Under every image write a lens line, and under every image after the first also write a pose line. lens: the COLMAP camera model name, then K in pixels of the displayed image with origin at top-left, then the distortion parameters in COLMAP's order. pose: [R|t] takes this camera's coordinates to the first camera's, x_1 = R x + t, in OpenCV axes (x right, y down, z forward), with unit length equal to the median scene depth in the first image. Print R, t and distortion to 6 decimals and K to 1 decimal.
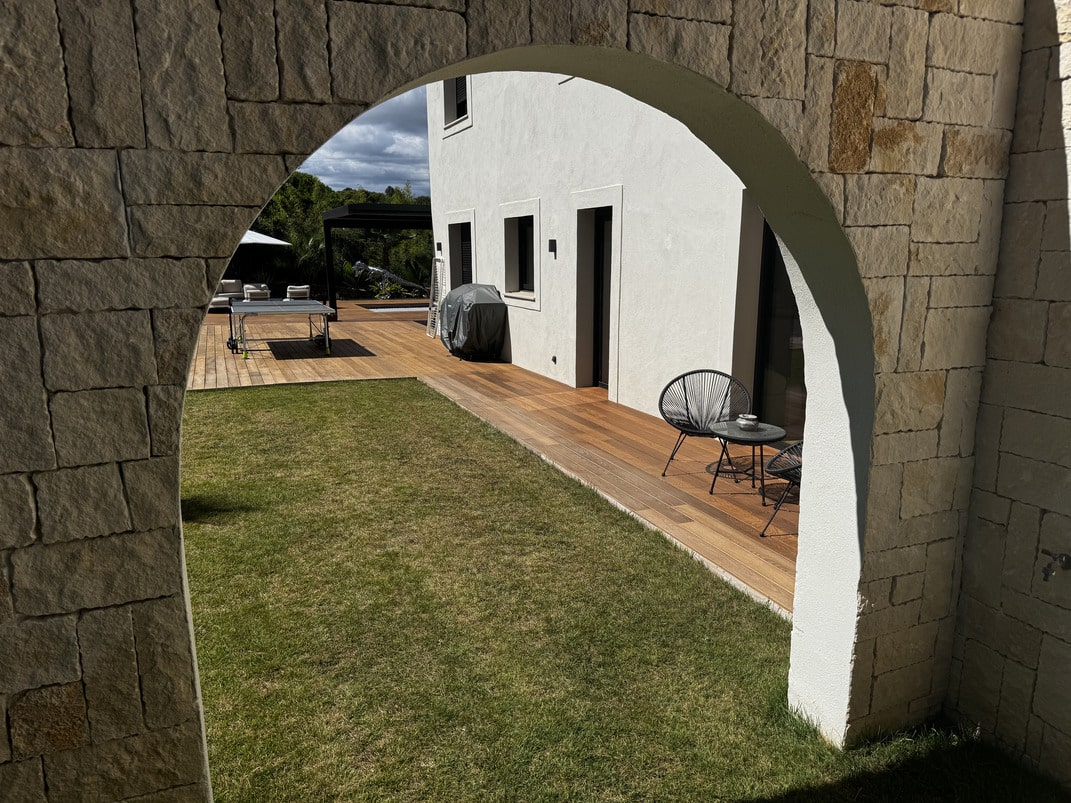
lens RADIAL K [[764.3, 0, 535.5], [0, 764.3, 401.5], [0, 0, 1]] dist [0.122381, 0.000766]
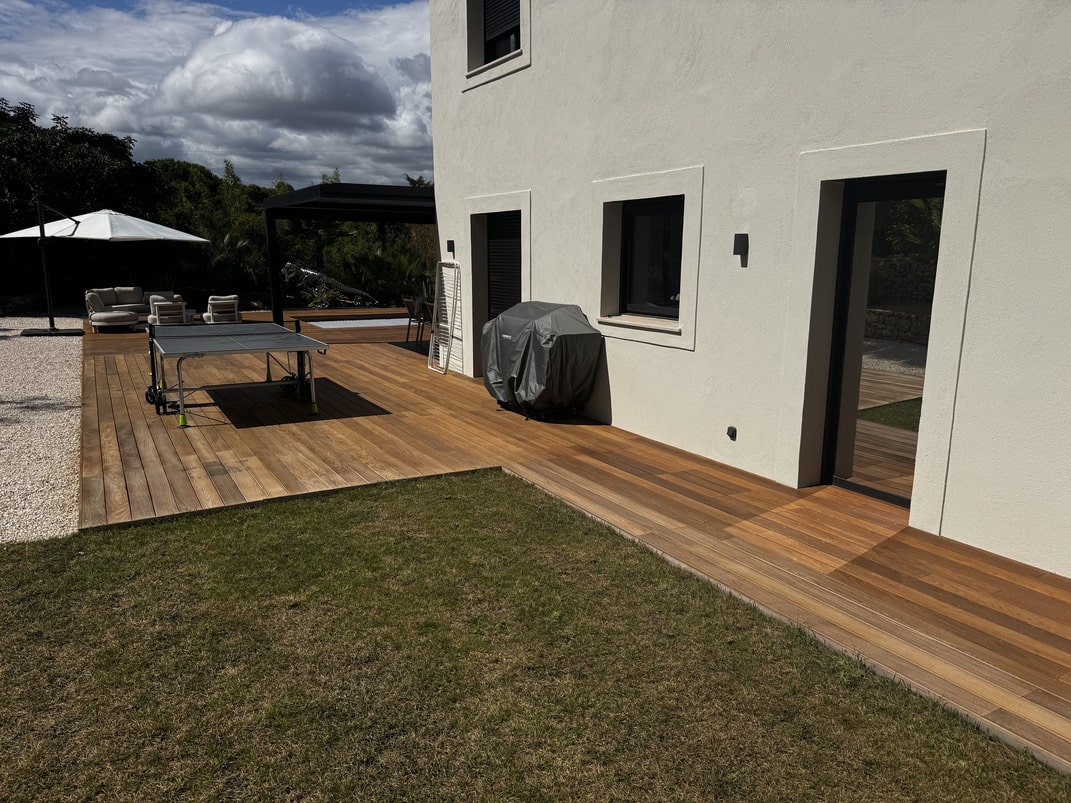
lens RADIAL K [[759.2, 0, 535.5], [0, 759.2, 401.5], [0, 0, 1]] dist [0.099398, -0.126009]
pose [[0.991186, -0.017934, 0.131255, -0.175851], [0.017762, 0.999839, 0.002484, -0.071198], [-0.131278, -0.000131, 0.991346, 0.357907]]
